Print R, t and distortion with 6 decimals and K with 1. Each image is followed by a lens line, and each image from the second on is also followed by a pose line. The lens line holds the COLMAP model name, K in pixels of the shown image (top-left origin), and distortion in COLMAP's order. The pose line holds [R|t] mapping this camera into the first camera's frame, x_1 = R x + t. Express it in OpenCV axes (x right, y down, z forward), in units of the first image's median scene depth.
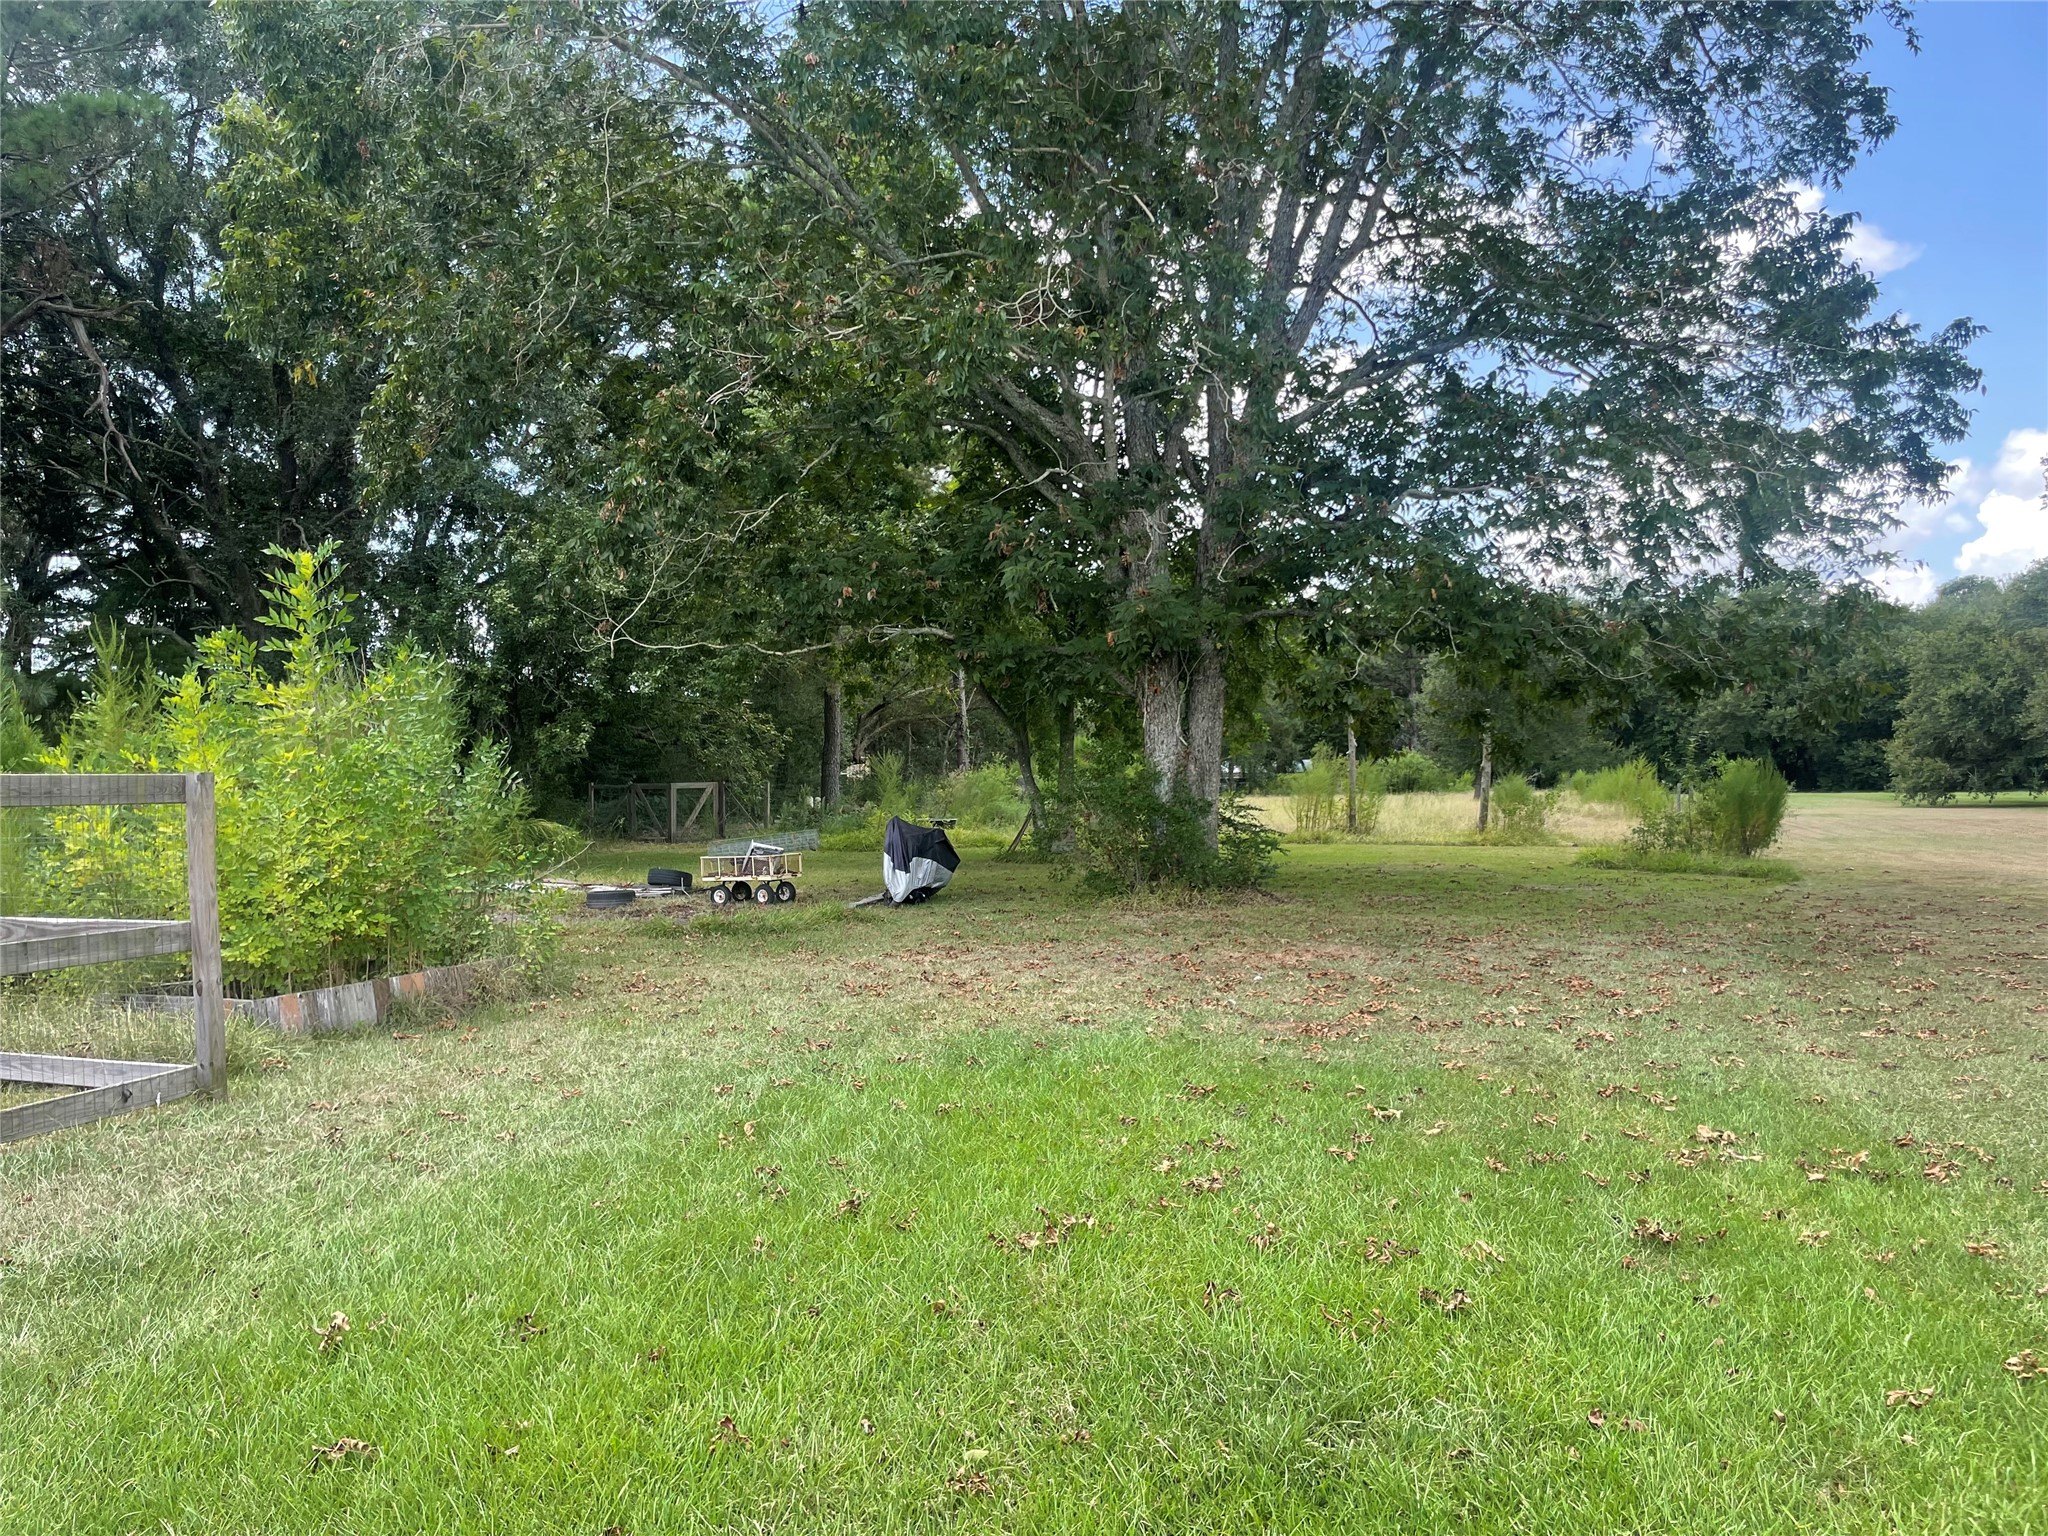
lens RADIAL K [[1546.3, 0, 1015.6], [0, 1546.3, 760.1], [0, 0, 1]] dist [0.095955, -0.129567]
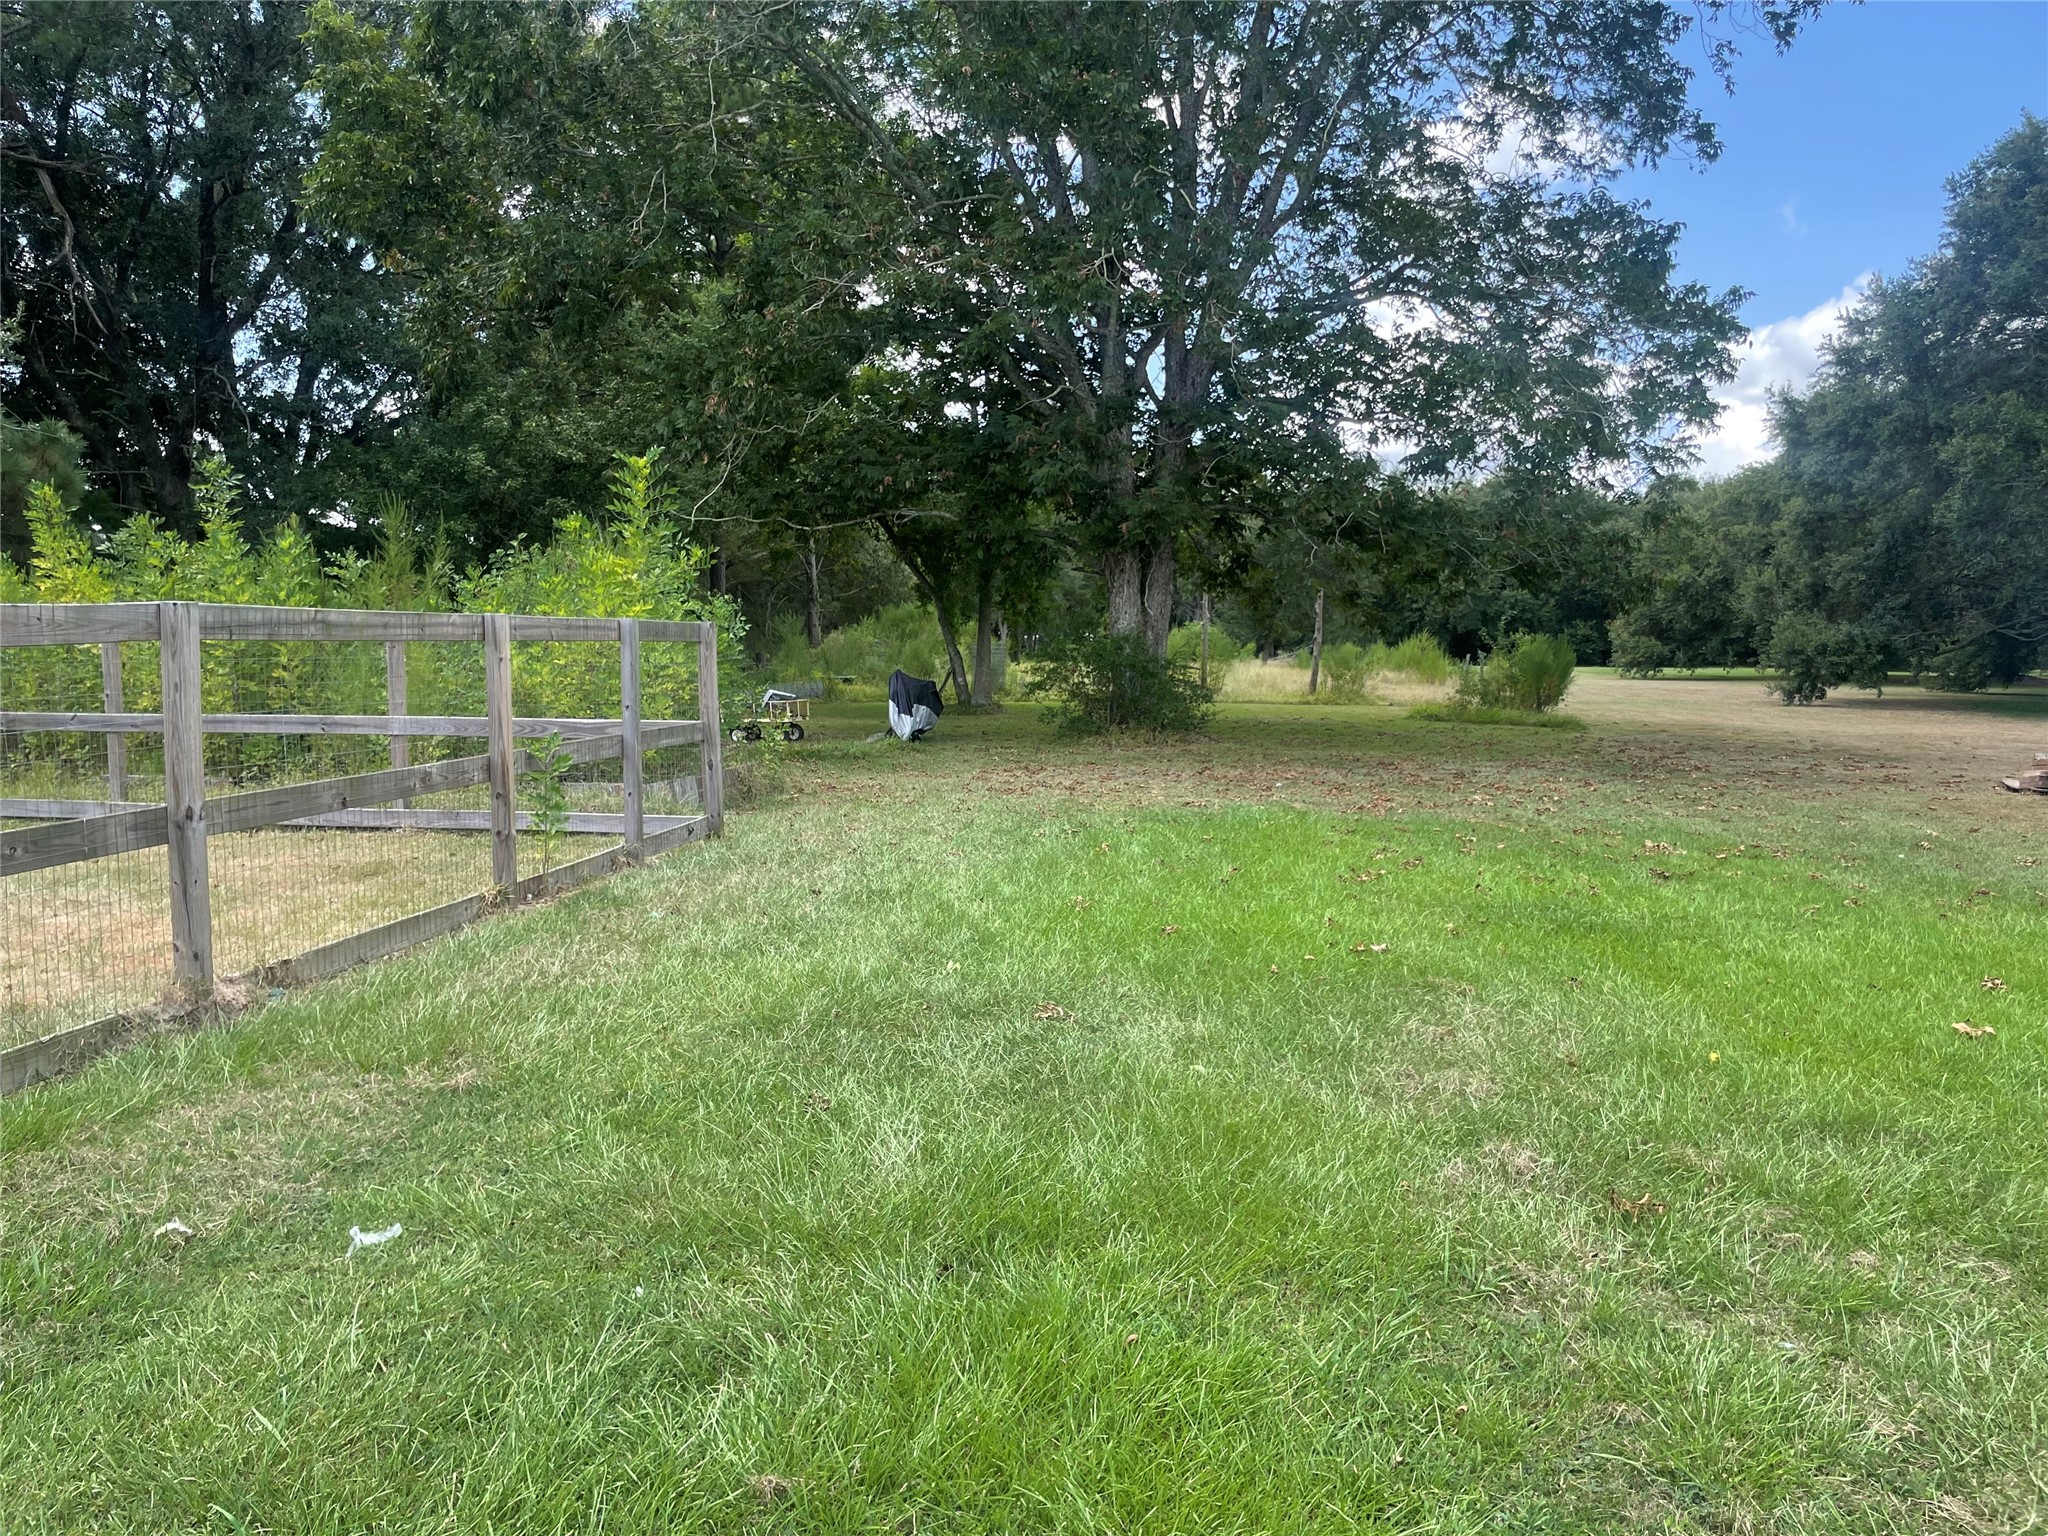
lens RADIAL K [[1546.3, 0, 1017.5], [0, 1546.3, 775.4], [0, 0, 1]] dist [0.095955, -0.129567]
pose [[0.987036, 0.005138, 0.160419, -0.150995], [-0.020506, 0.995333, 0.094292, 0.002751], [-0.159186, -0.096359, 0.982535, -0.166559]]
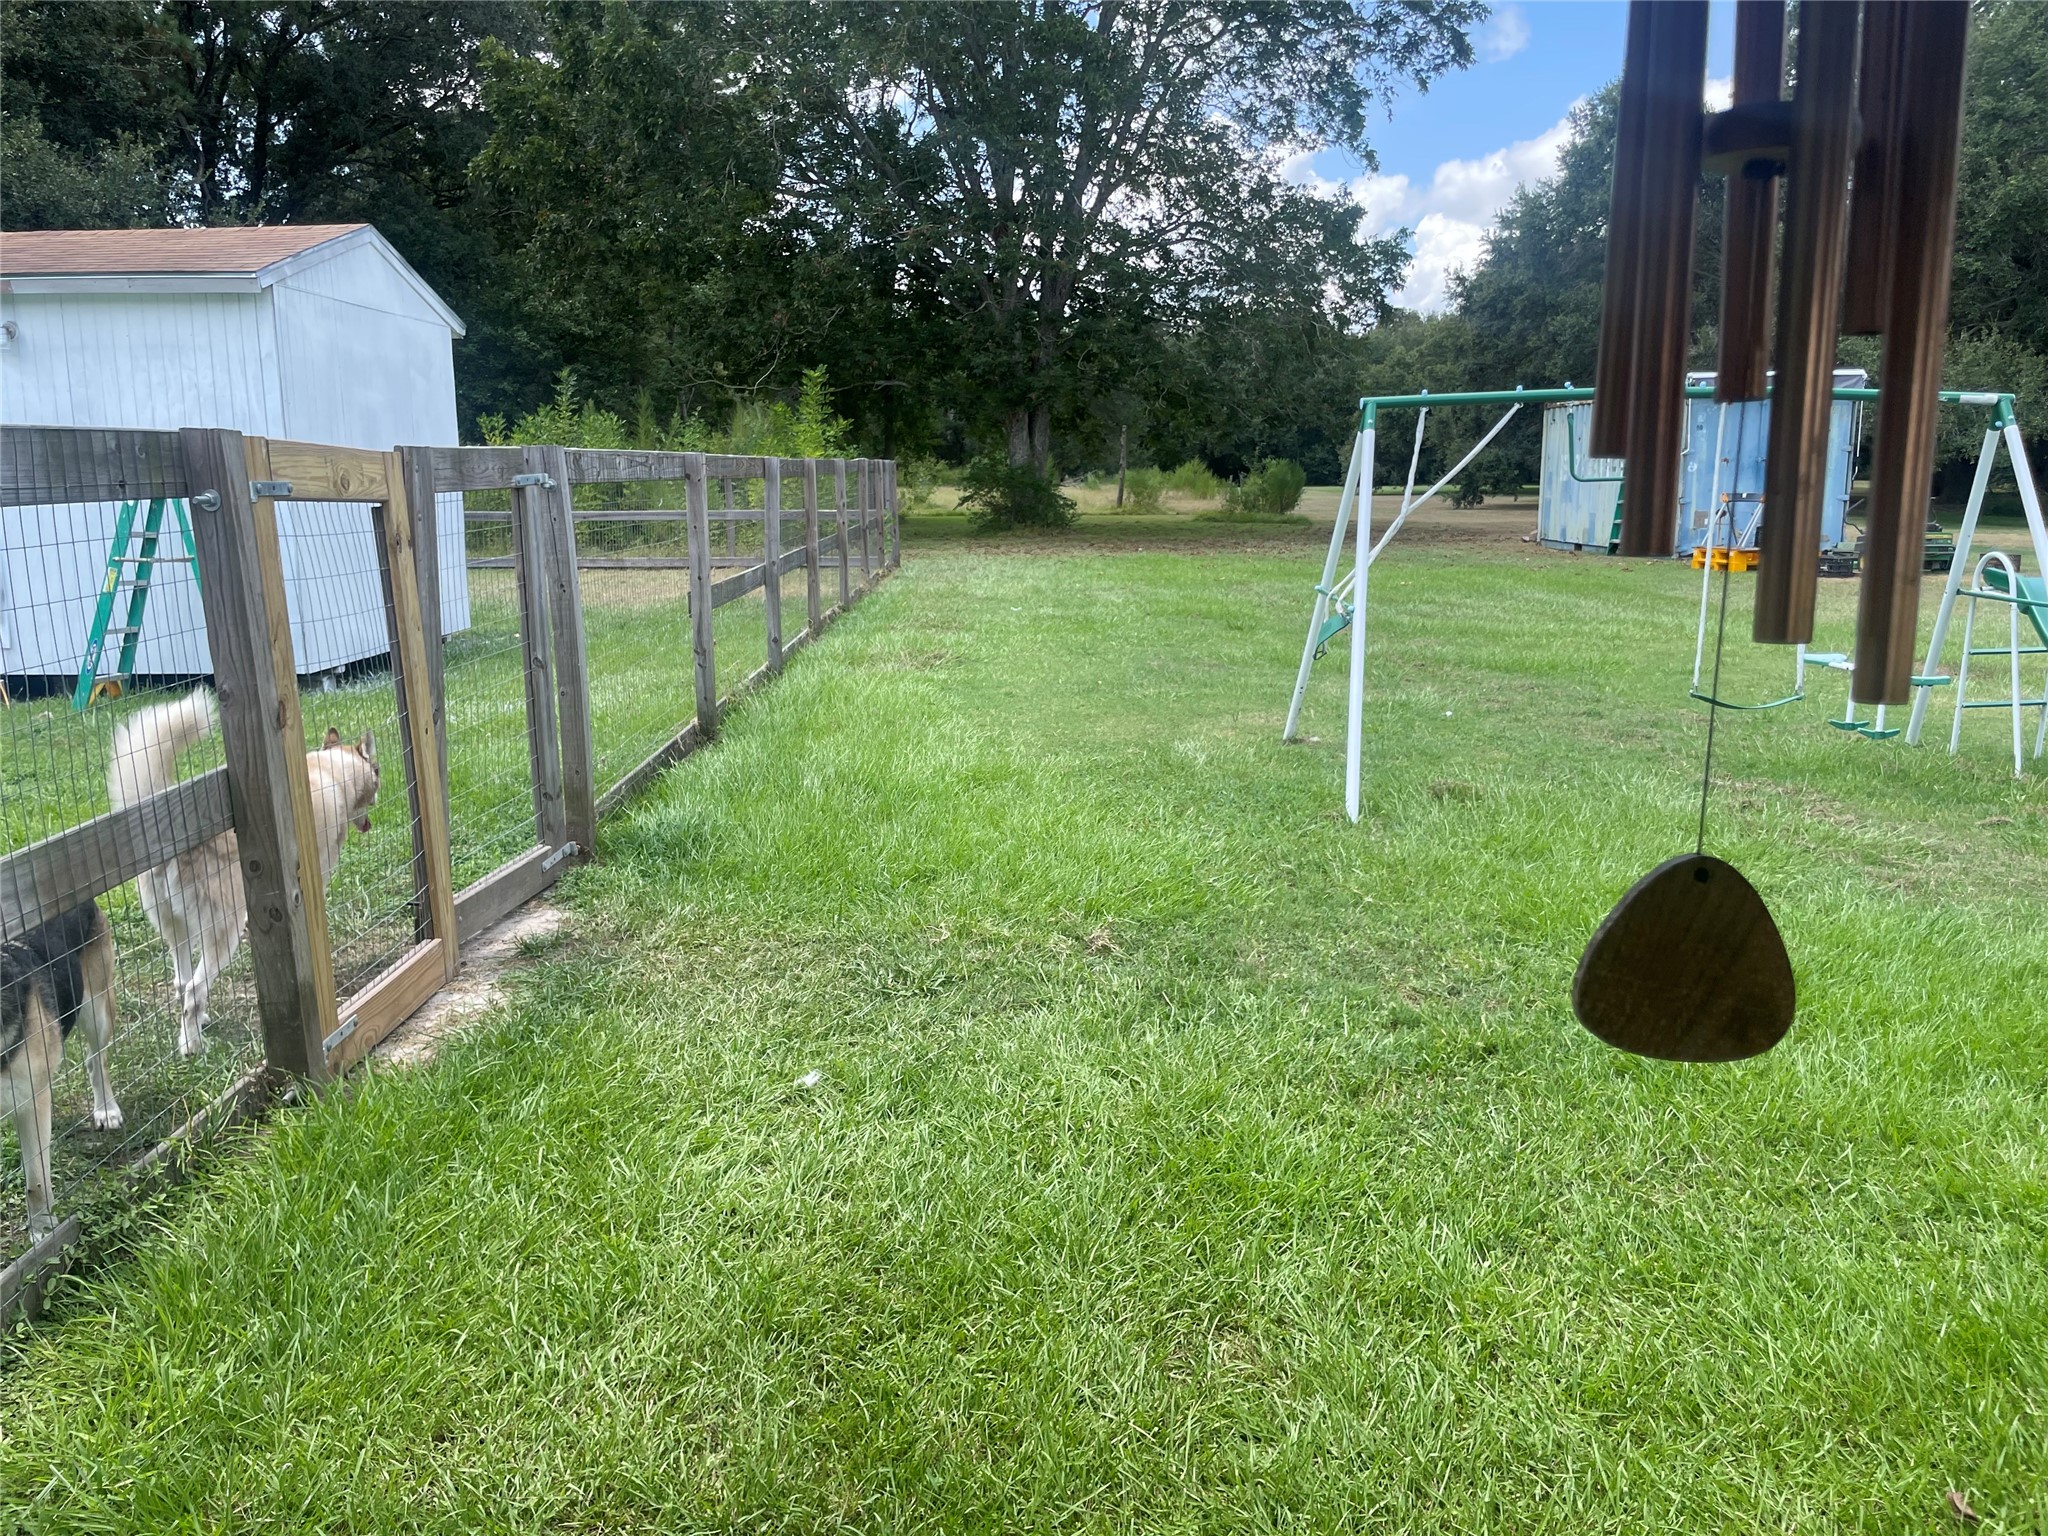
lens RADIAL K [[1546.3, 0, 1001.3], [0, 1546.3, 768.7], [0, 0, 1]] dist [0.095955, -0.129567]
pose [[0.954030, -0.050893, 0.295360, -0.411762], [-0.008098, 0.980740, 0.195148, 0.001415], [-0.299603, -0.188569, 0.935243, -0.674859]]
